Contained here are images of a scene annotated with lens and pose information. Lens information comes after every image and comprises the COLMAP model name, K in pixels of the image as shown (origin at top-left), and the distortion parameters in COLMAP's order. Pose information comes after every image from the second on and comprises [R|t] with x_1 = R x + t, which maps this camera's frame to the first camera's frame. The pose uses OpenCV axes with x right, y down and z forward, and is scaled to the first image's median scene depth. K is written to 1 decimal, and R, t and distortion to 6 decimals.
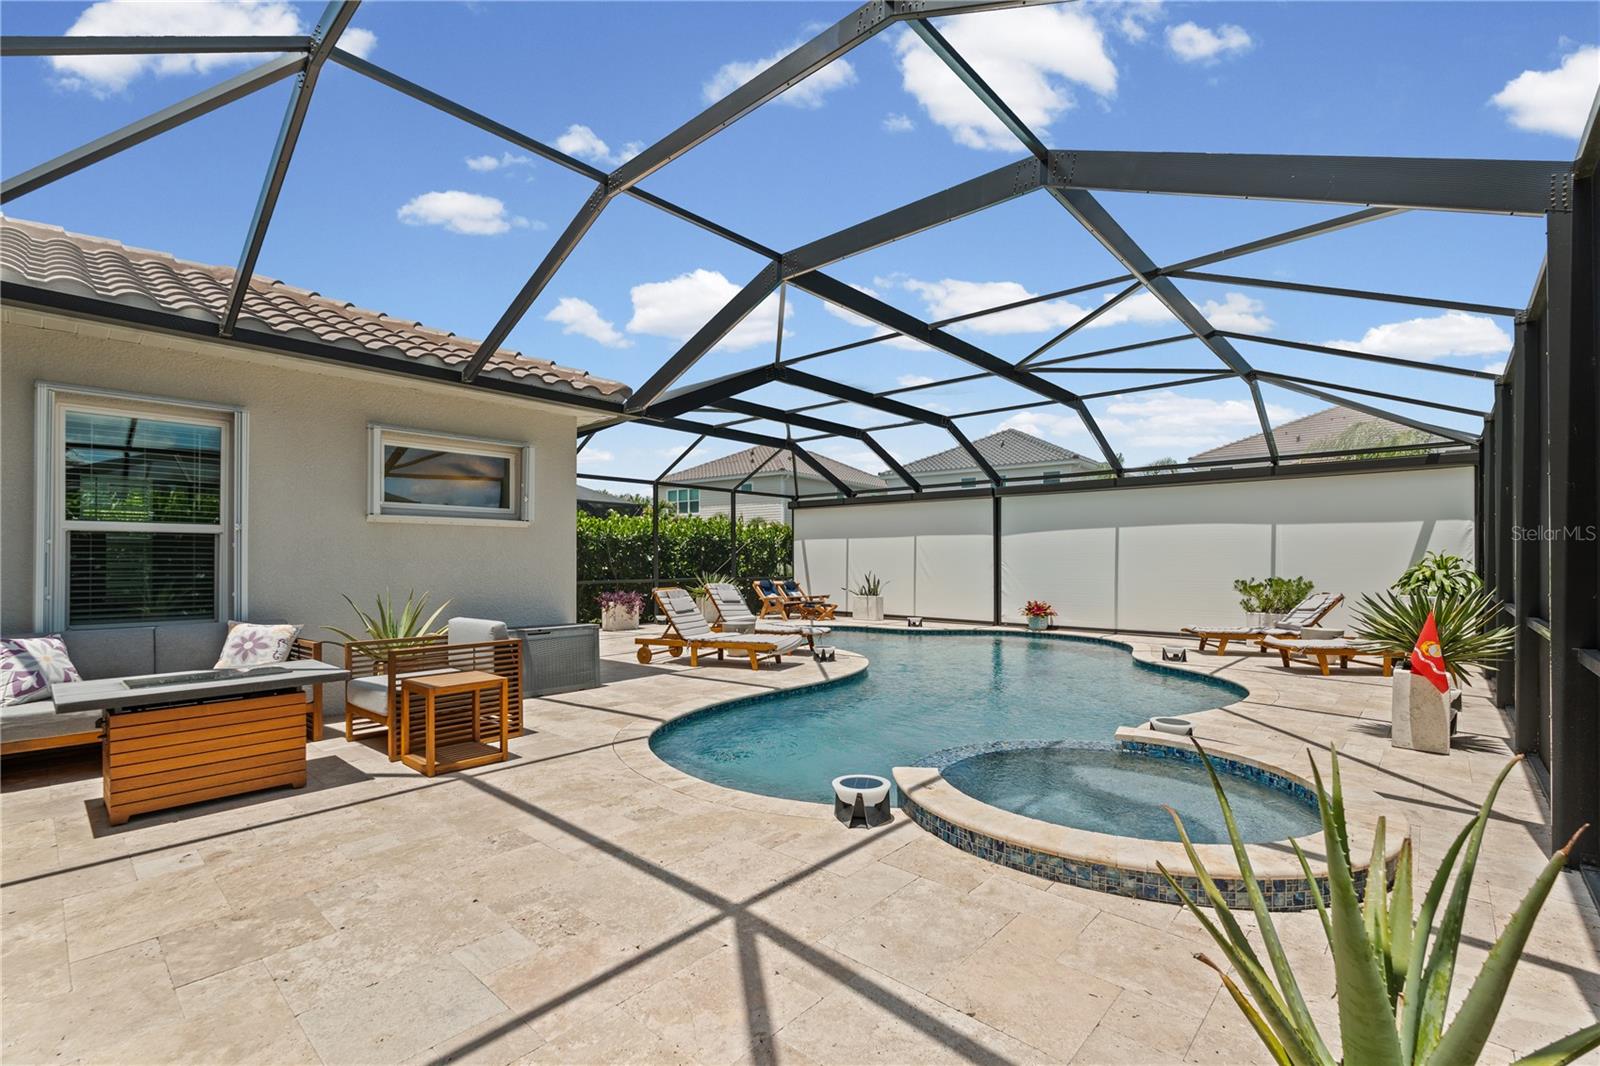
lens RADIAL K [[706.9, 0, 799.0], [0, 706.9, 559.5], [0, 0, 1]] dist [-0.003328, -0.000210]
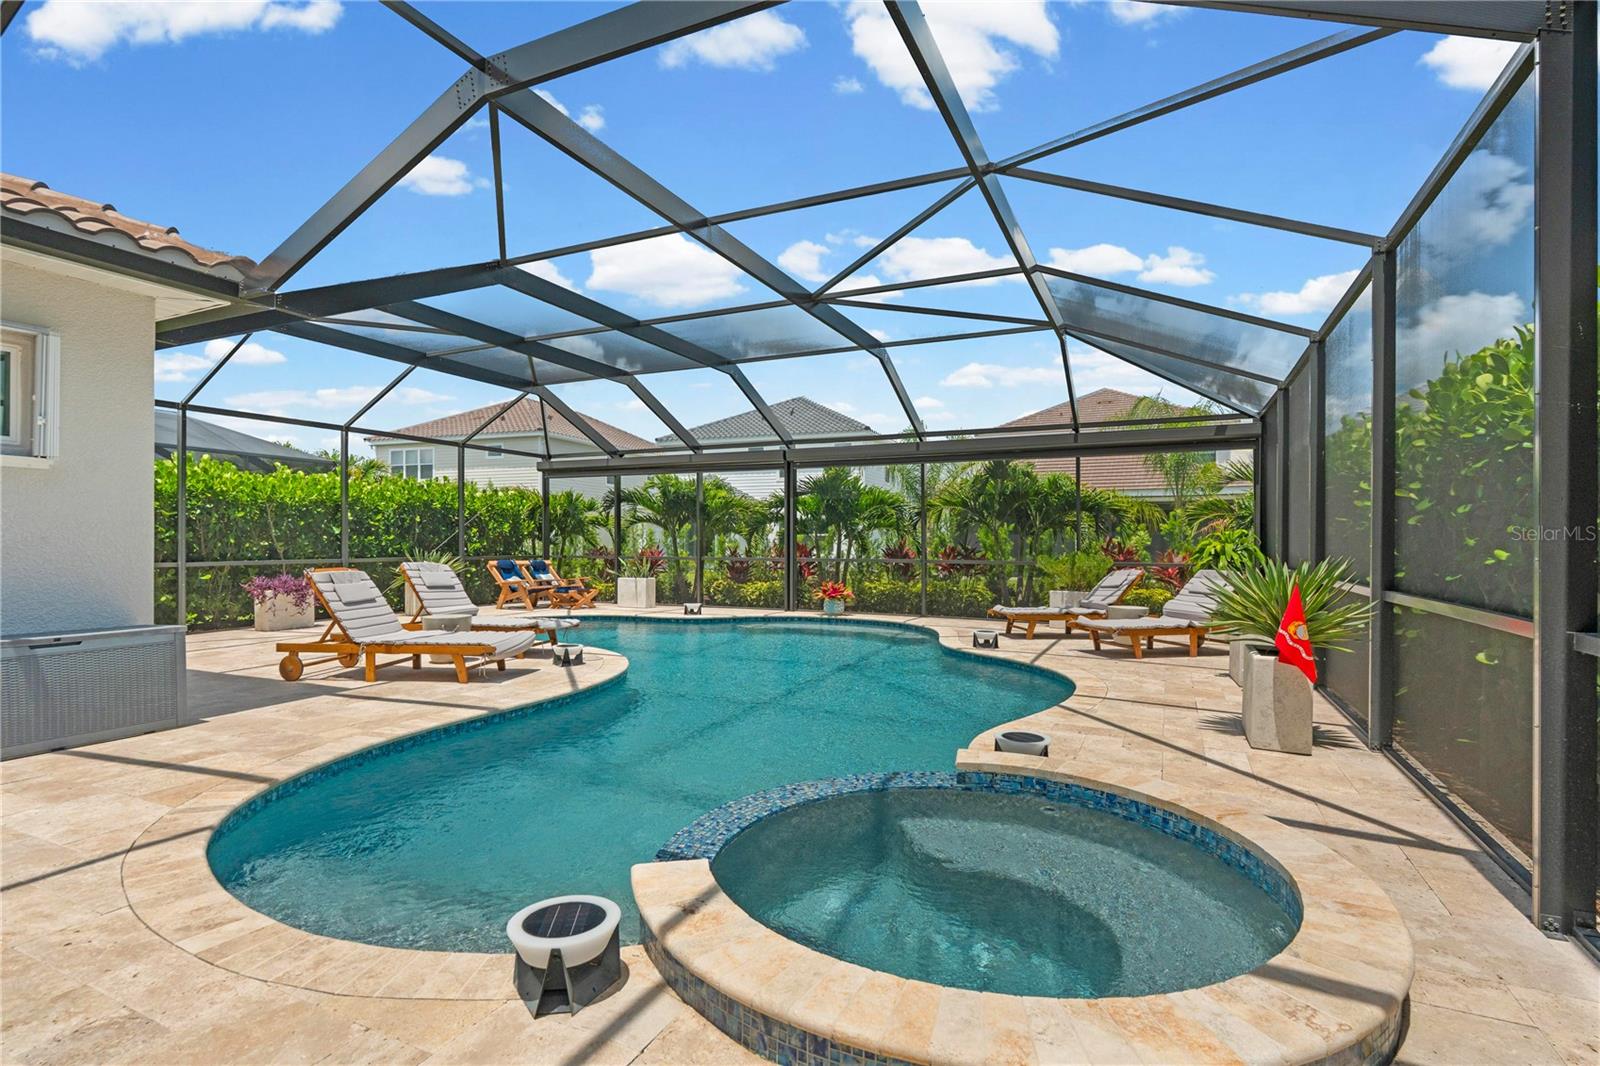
lens RADIAL K [[772.2, 0, 795.2], [0, 772.2, 544.3], [0, 0, 1]] dist [-0.002923, -0.000004]
pose [[0.959058, 0.001089, 0.283208, 0.050748], [-0.002967, 0.999976, 0.006201, 0.015779], [-0.283195, -0.006787, 0.959038, 0.221598]]
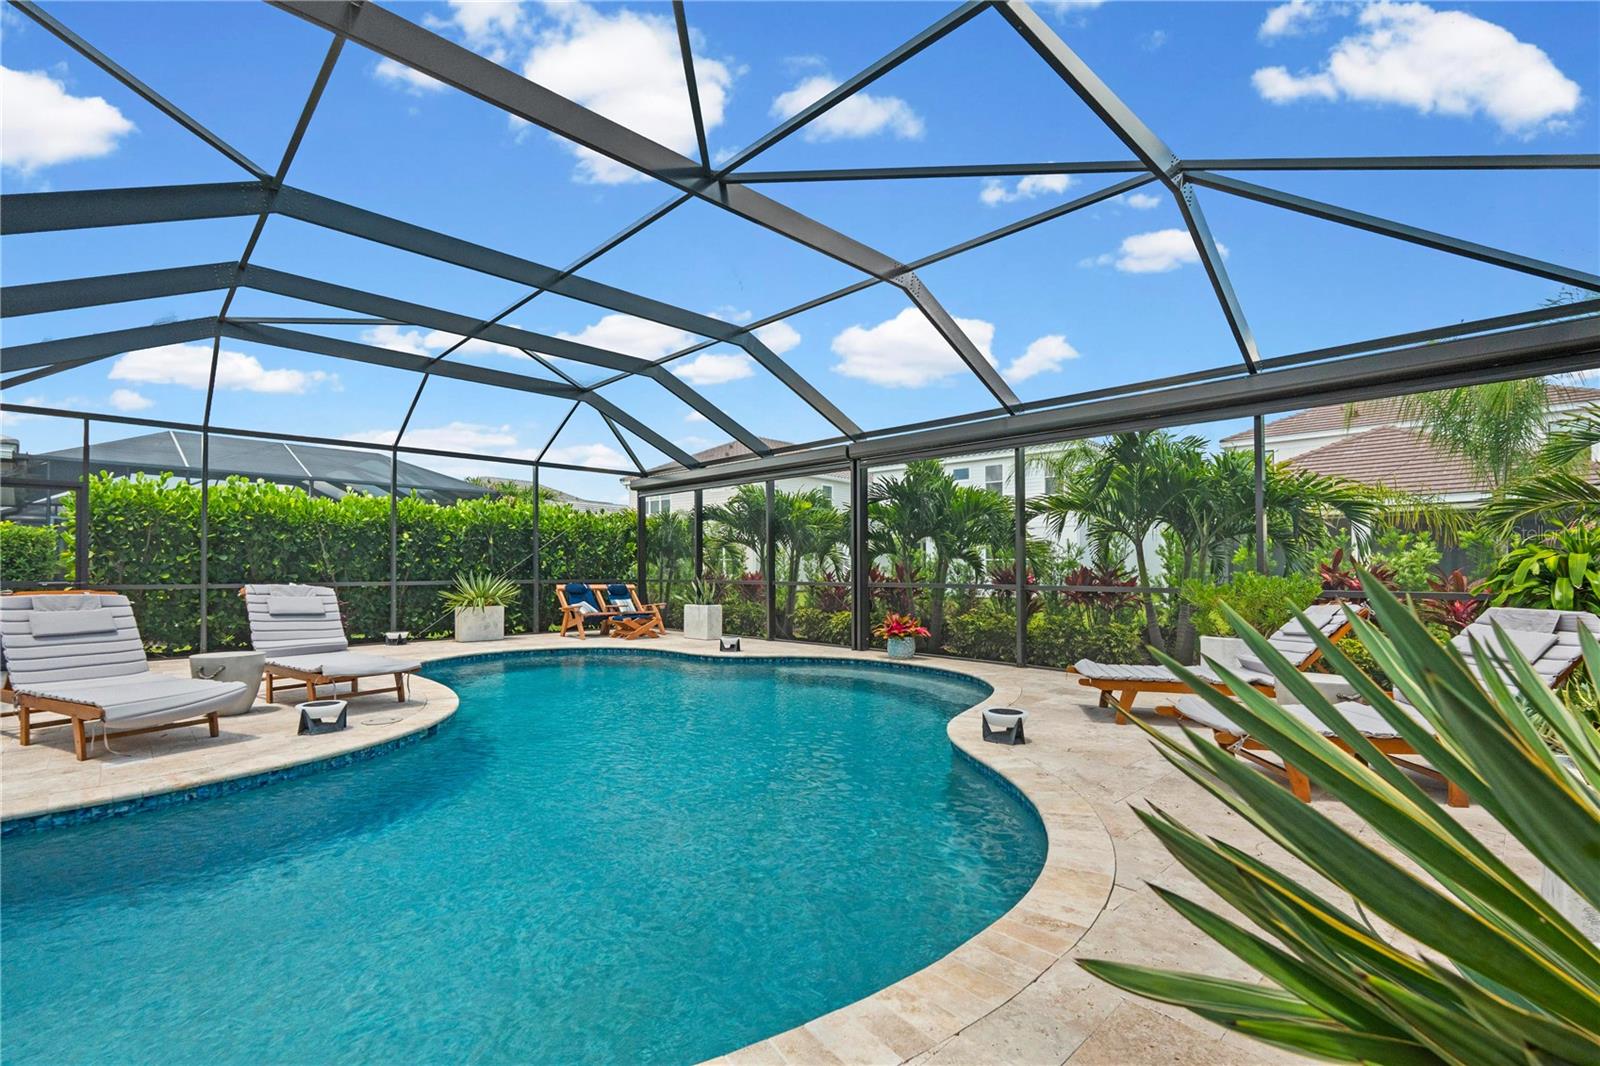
lens RADIAL K [[714.1, 0, 799.6], [0, 714.1, 568.9], [0, 0, 1]] dist [-0.000361, -0.000426]
pose [[0.997317, -0.001778, -0.073179, 0.630735], [0.001971, 0.999995, 0.002570, 0.033517], [0.073175, -0.002707, 0.997315, 0.722759]]
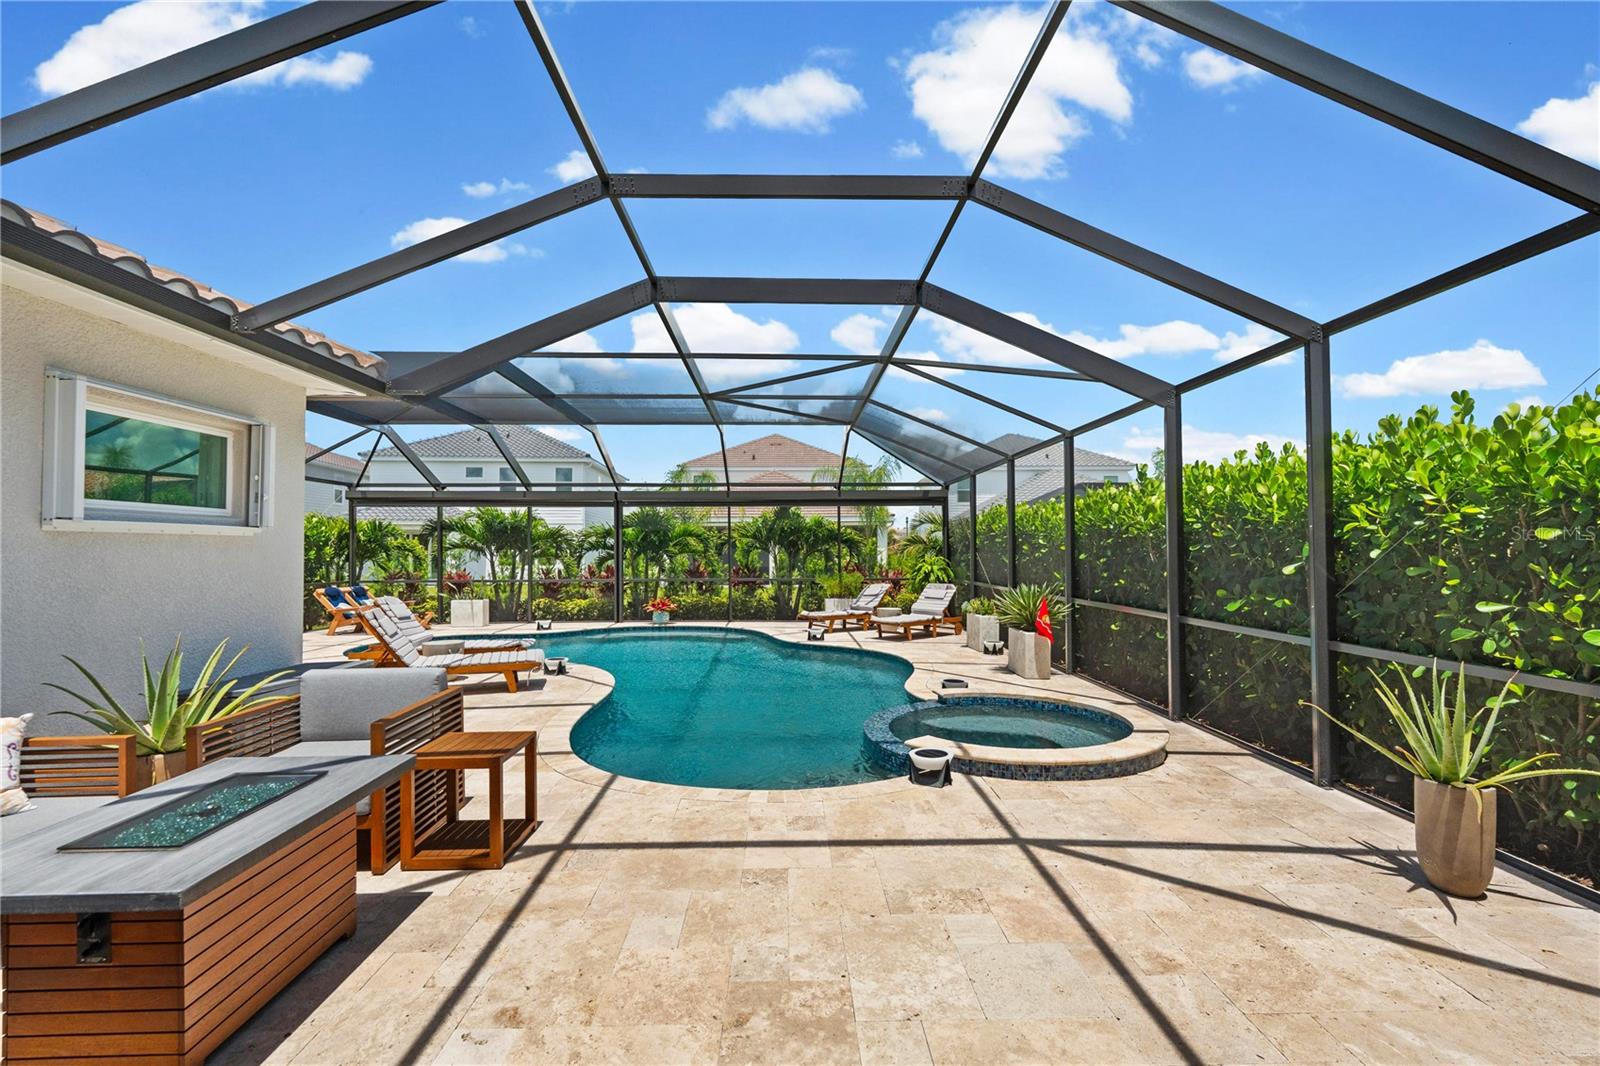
lens RADIAL K [[702.9, 0, 800.6], [0, 702.9, 534.5], [0, 0, 1]] dist [-0.002508, -0.000608]
pose [[0.722797, 0.011910, 0.690958, -0.563877], [0.001792, 0.999816, -0.019108, -0.037902], [-0.691058, 0.015049, 0.722643, 0.122133]]
